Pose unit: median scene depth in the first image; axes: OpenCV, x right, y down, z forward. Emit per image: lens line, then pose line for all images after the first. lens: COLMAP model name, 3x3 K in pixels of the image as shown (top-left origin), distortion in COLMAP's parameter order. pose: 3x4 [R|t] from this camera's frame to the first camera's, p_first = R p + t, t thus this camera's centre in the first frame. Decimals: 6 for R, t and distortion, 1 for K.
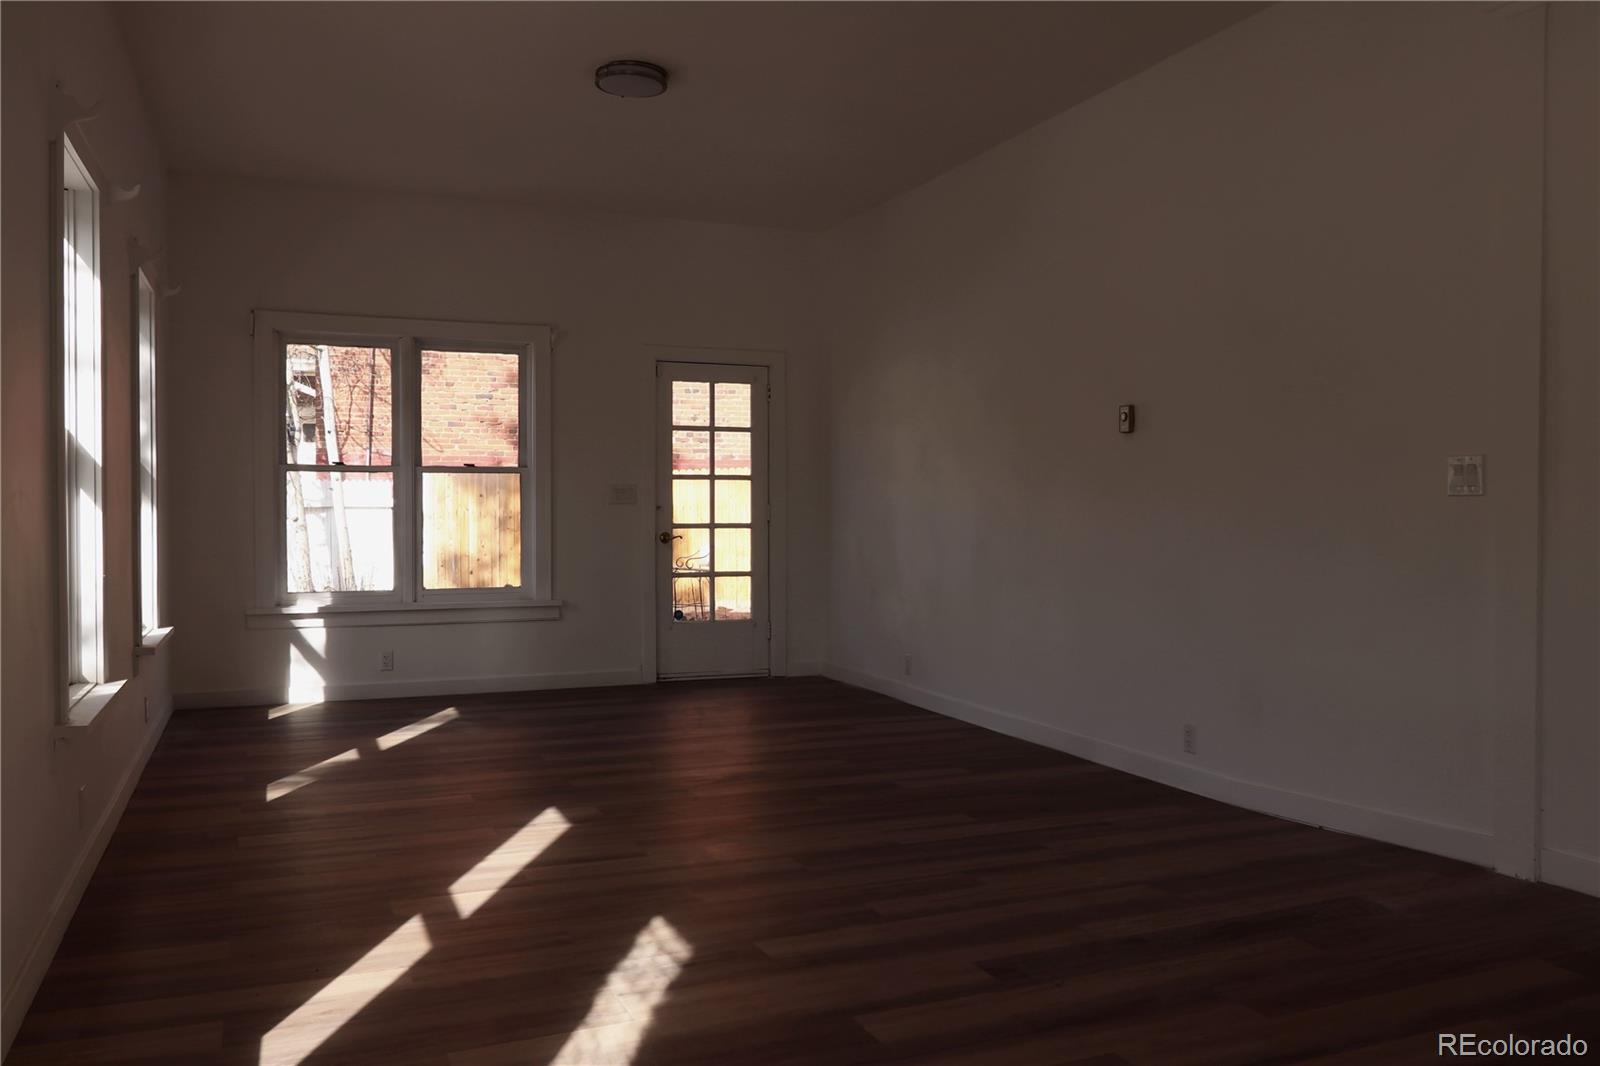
lens RADIAL K [[1253.8, 0, 794.6], [0, 1253.8, 533.6], [0, 0, 1]] dist [0.002394, 0.003807]
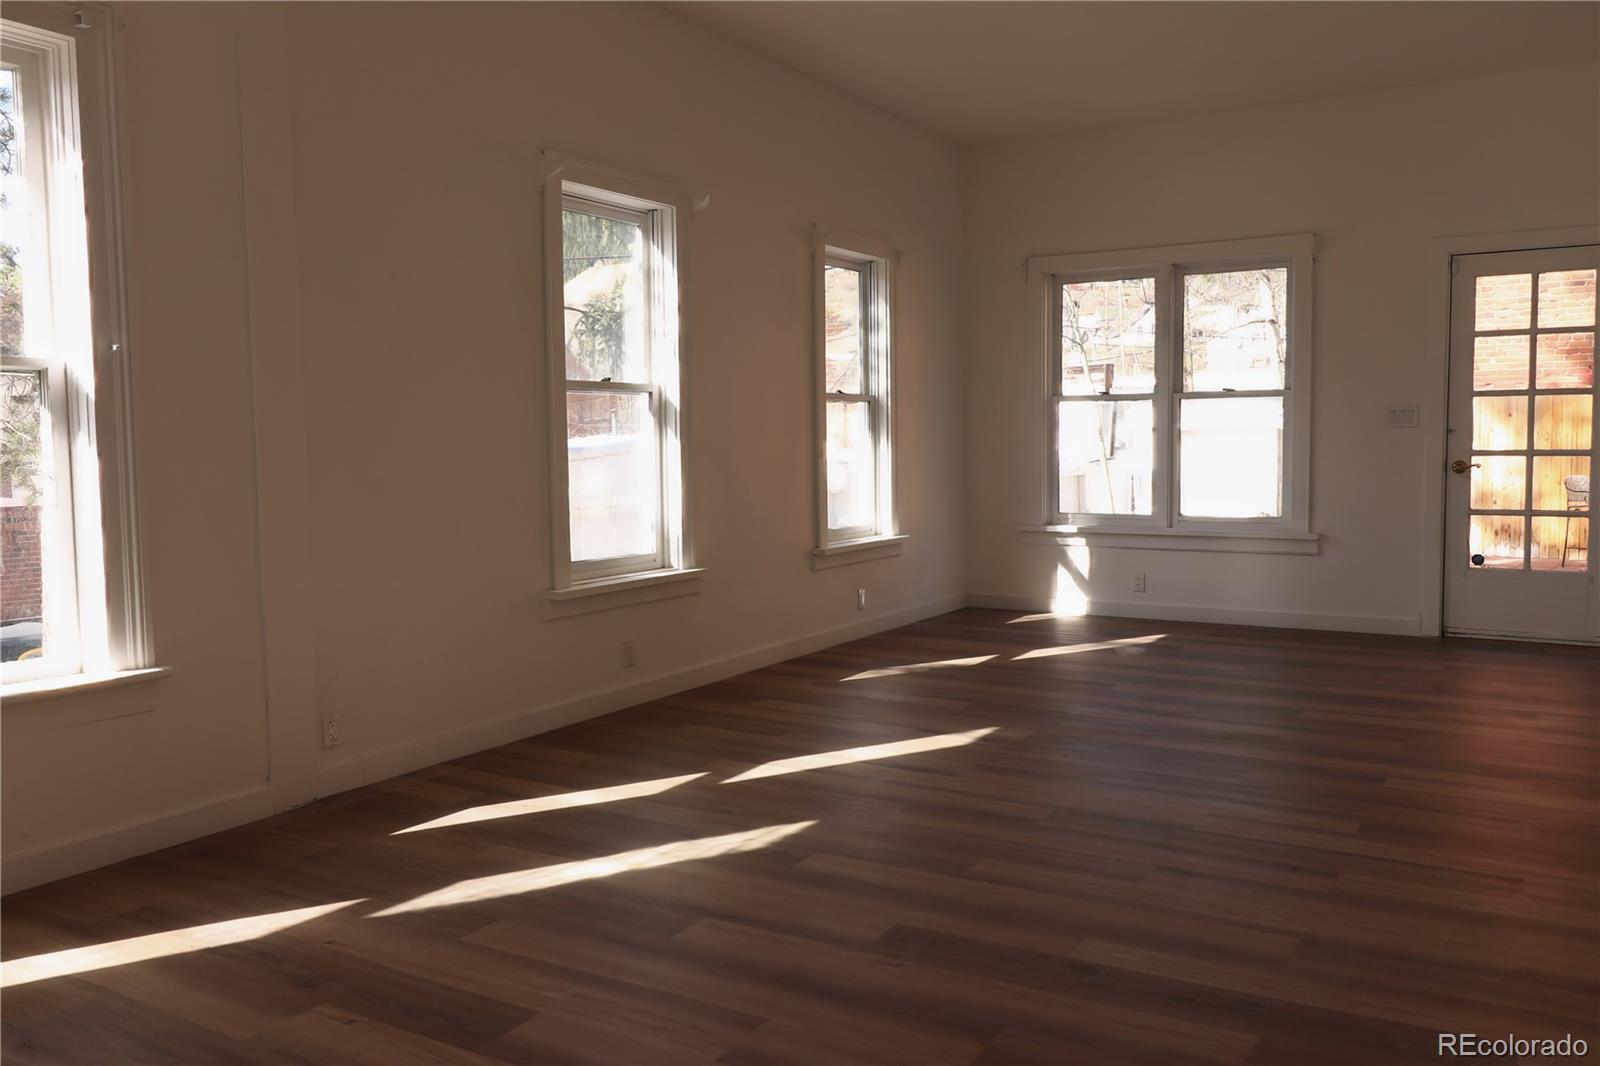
lens RADIAL K [[1253.8, 0, 794.2], [0, 1253.8, 532.1], [0, 0, 1]] dist [0.002394, 0.003807]
pose [[0.598425, 0.054124, -0.799349, 0.326236], [-0.004576, 0.997930, 0.064144, -0.005386], [0.801166, -0.034728, 0.597434, 0.148657]]
